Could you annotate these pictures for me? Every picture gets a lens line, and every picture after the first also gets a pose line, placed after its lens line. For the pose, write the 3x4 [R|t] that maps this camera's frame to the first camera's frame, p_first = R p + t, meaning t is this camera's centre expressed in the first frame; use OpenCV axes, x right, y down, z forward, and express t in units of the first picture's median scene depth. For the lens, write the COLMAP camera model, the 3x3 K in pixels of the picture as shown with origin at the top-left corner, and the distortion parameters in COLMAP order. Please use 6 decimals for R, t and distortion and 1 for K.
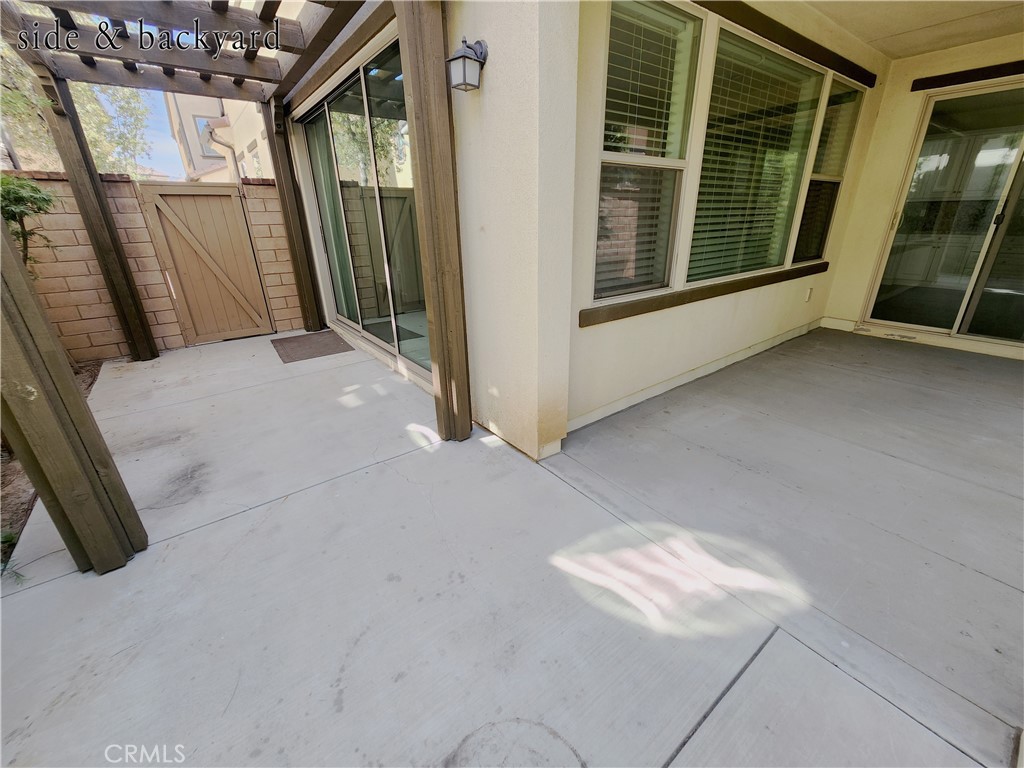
lens RADIAL K [[418.0, 0, 512.9], [0, 418.0, 385.7], [0, 0, 1]] dist [0.003604, -0.002688]
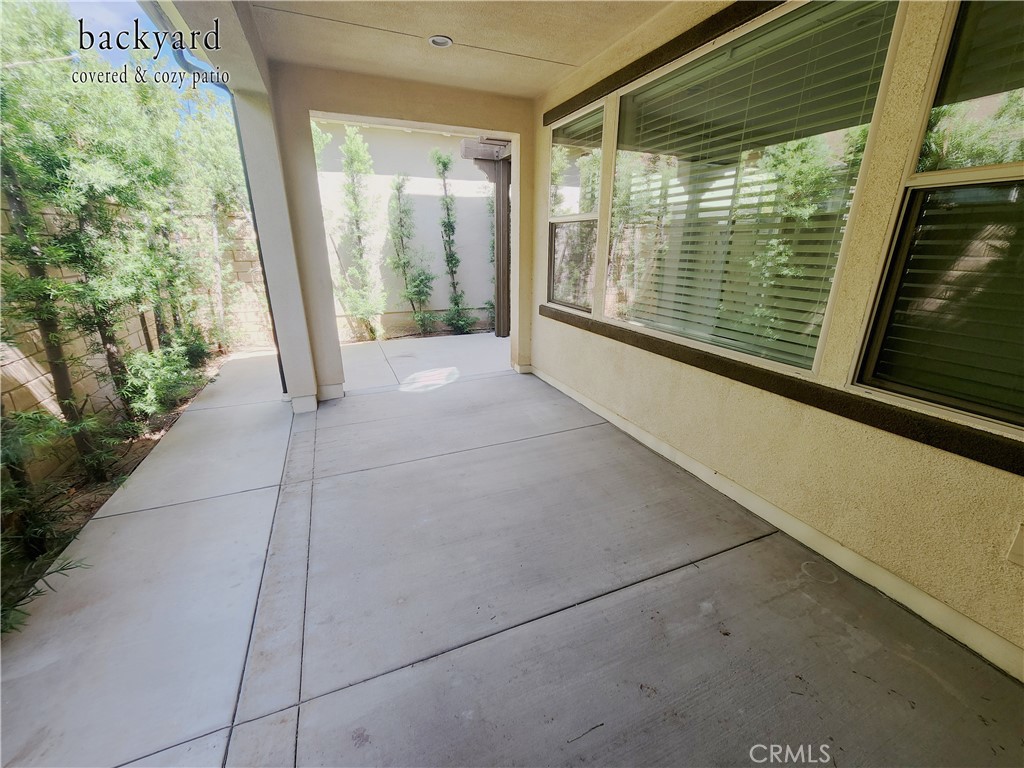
lens RADIAL K [[418.0, 0, 512.9], [0, 418.0, 385.7], [0, 0, 1]] dist [0.003604, -0.002688]
pose [[-0.249236, 0.327199, -0.911494, 2.549585], [-0.363109, 0.840961, 0.401168, -0.740237], [0.897793, 0.430958, -0.090789, 1.612885]]
